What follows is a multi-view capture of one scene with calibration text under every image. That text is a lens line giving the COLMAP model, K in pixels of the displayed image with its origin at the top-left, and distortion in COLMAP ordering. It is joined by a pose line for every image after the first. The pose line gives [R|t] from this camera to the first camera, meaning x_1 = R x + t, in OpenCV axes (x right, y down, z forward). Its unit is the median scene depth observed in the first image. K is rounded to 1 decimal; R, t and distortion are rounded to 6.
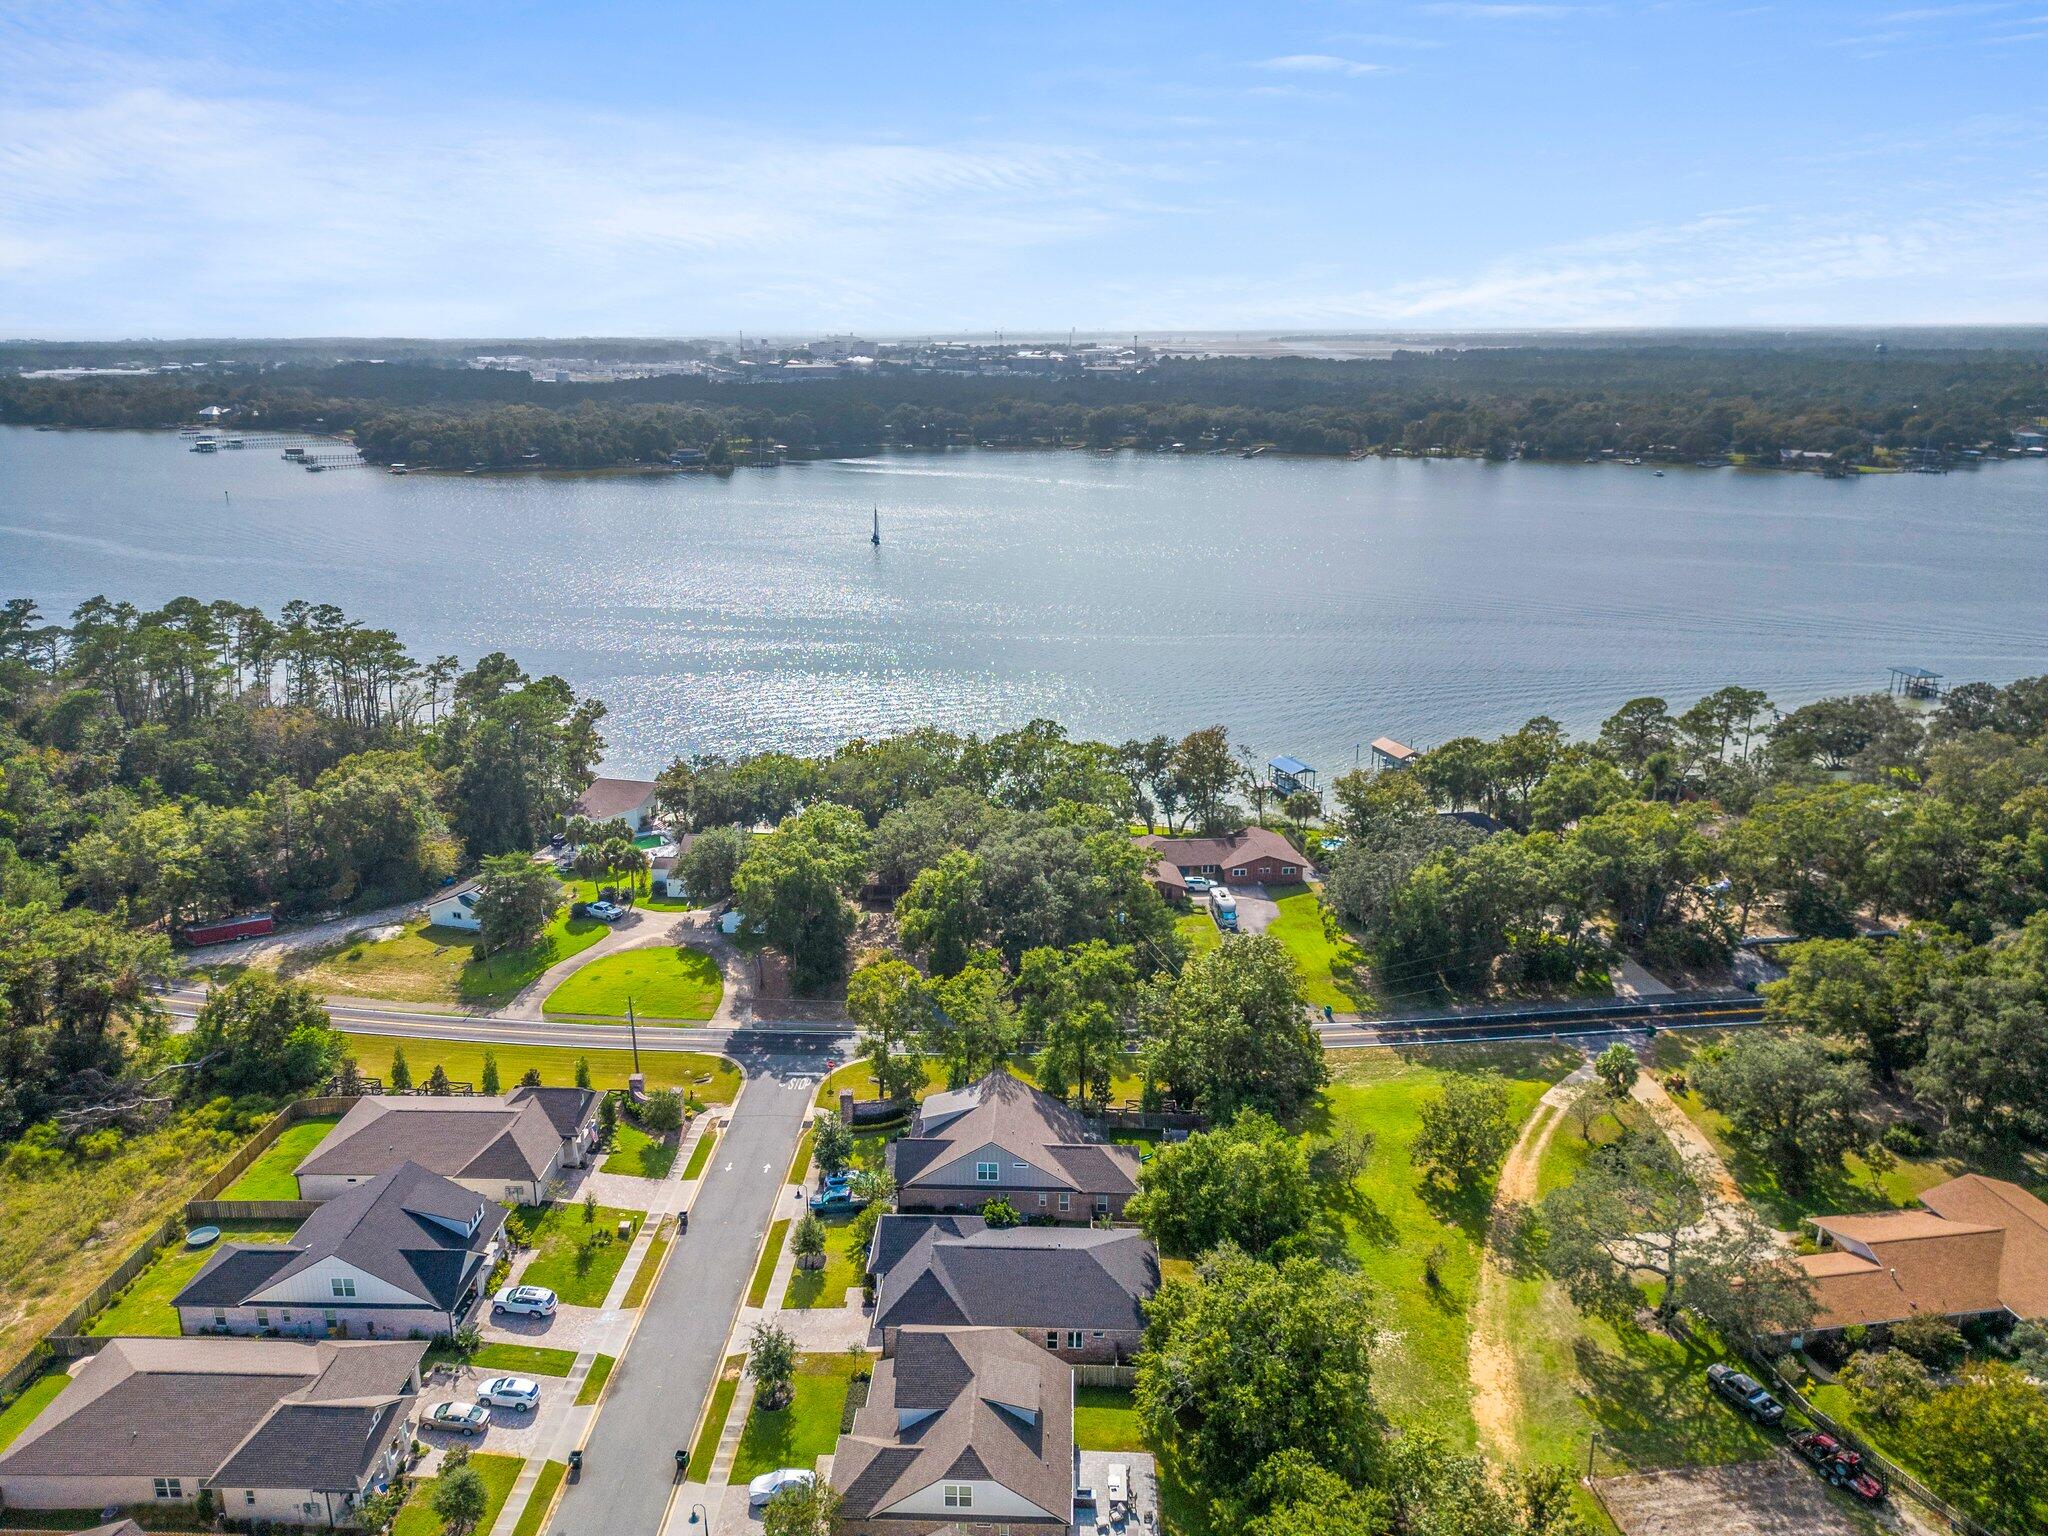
lens RADIAL K [[1439.6, 0, 1012.6], [0, 1439.6, 756.7], [0, 0, 1]] dist [0.051539, -0.030277]
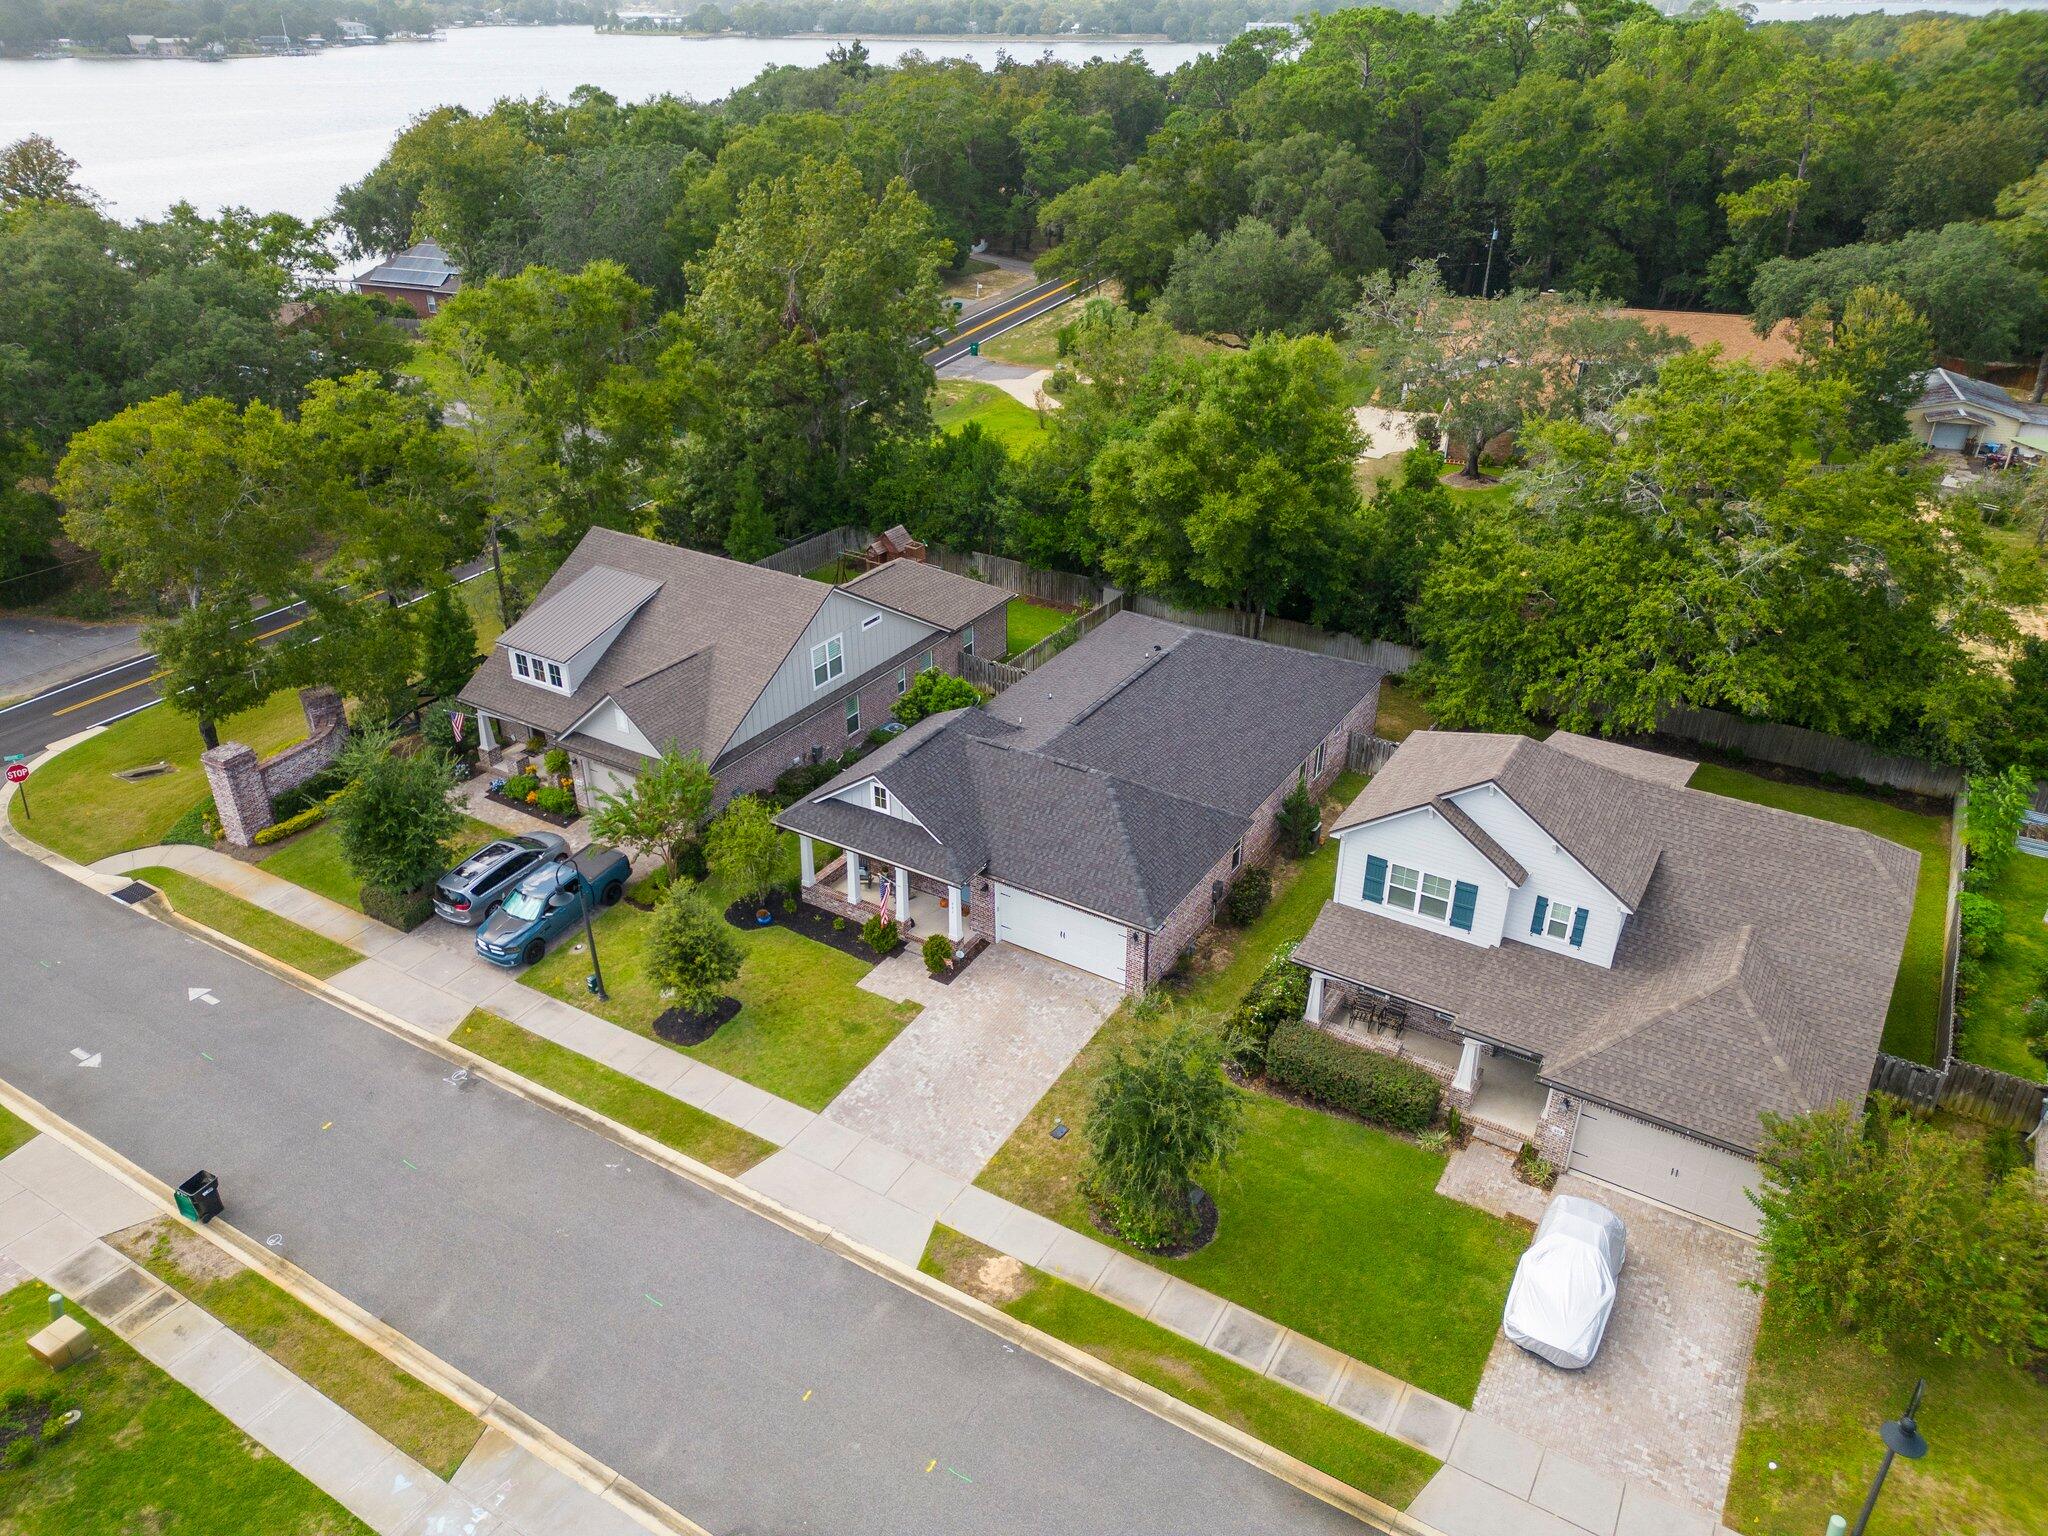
lens RADIAL K [[1439.6, 0, 1015.4], [0, 1439.6, 759.3], [0, 0, 1]] dist [0.051539, -0.030277]
pose [[0.491759, -0.408088, 0.769180, -0.349745], [0.250141, 0.912346, 0.324122, 0.188538], [-0.834028, 0.033013, 0.550734, 0.719569]]
